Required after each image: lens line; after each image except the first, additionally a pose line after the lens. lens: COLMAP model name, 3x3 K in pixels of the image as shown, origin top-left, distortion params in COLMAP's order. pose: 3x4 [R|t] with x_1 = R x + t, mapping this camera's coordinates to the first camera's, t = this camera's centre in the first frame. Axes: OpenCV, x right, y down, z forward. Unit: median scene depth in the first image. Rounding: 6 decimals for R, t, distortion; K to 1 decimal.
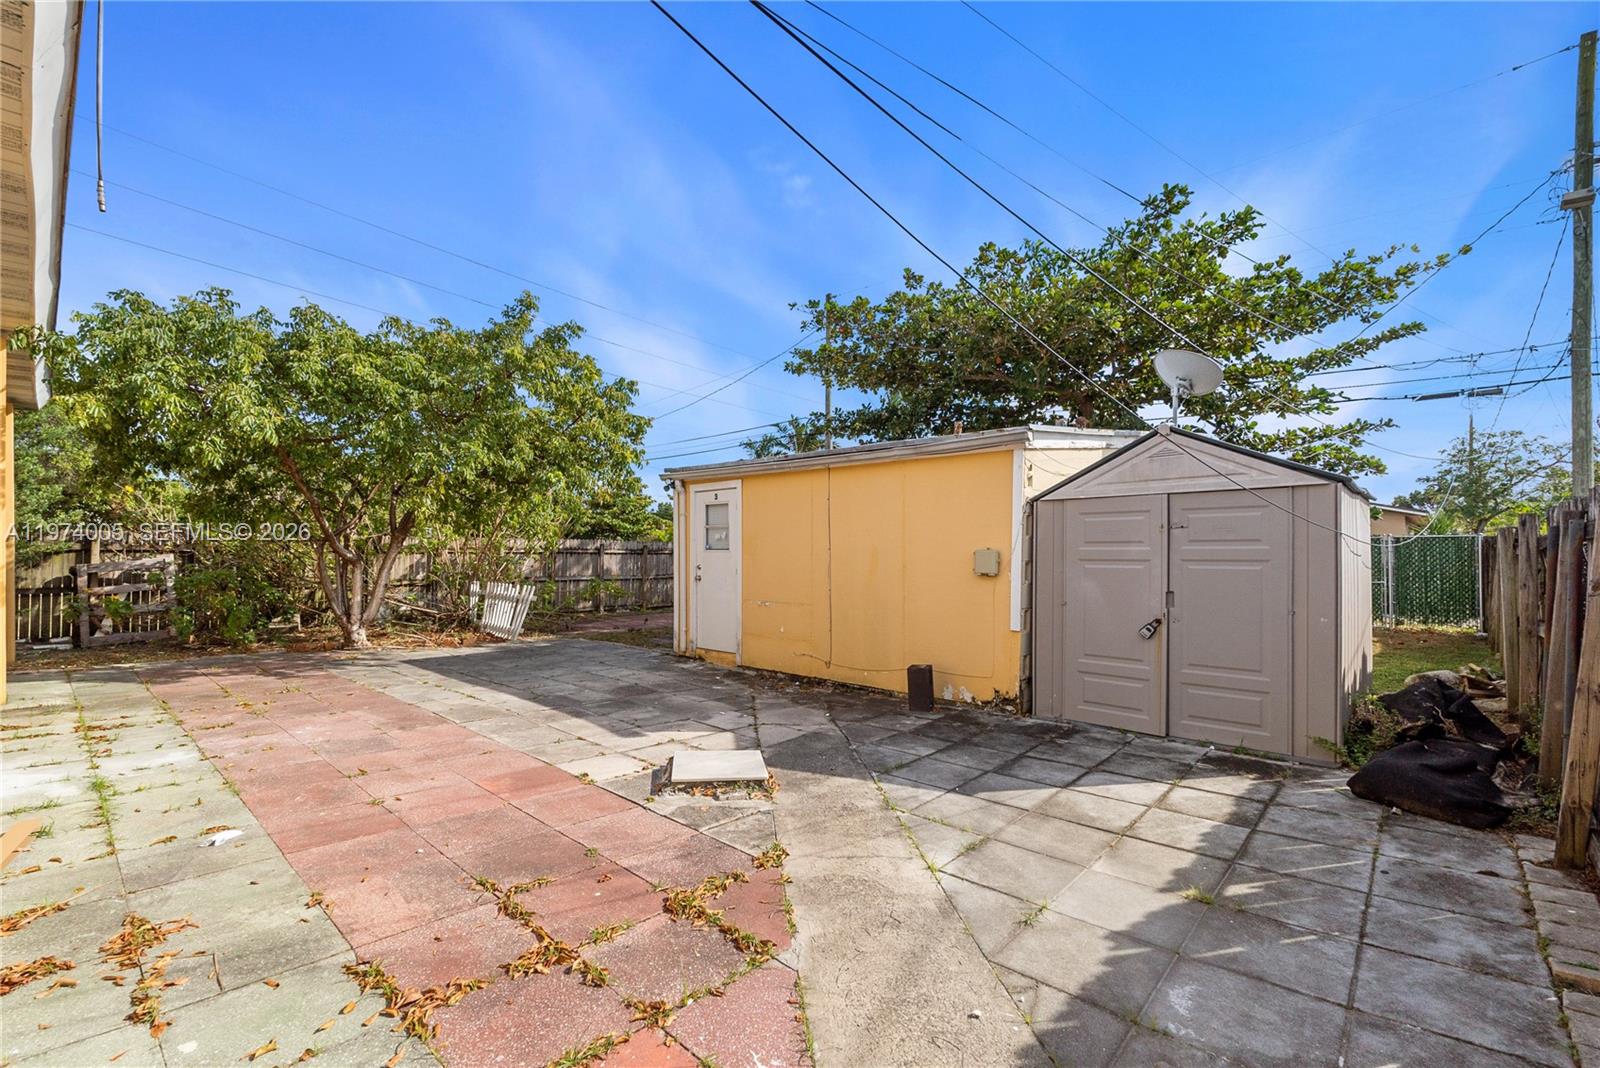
lens RADIAL K [[707.2, 0, 800.0], [0, 707.2, 531.2], [0, 0, 1]] dist [-0.002505, -0.000610]
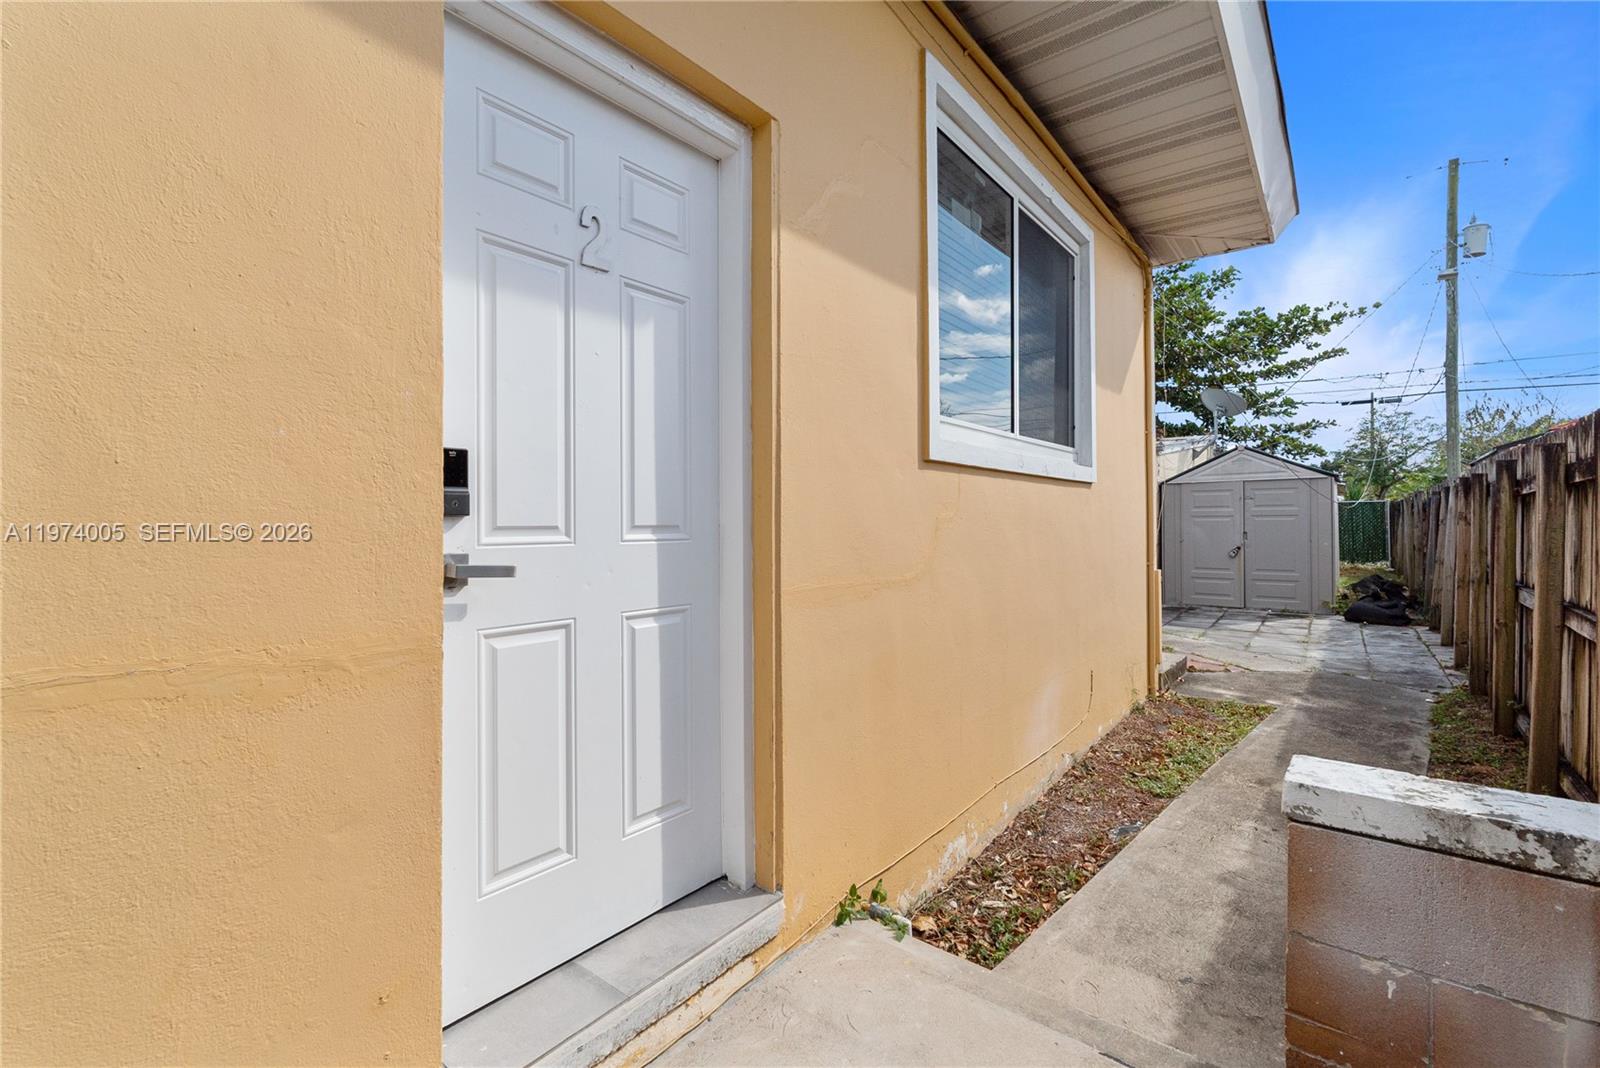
lens RADIAL K [[707.2, 0, 797.5], [0, 707.2, 497.2], [0, 0, 1]] dist [-0.002505, -0.000610]
pose [[0.996867, -0.005728, 0.078890, -0.339928], [0.006073, 0.999973, -0.004137, -0.003355], [-0.078865, 0.004603, 0.996875, -0.330221]]
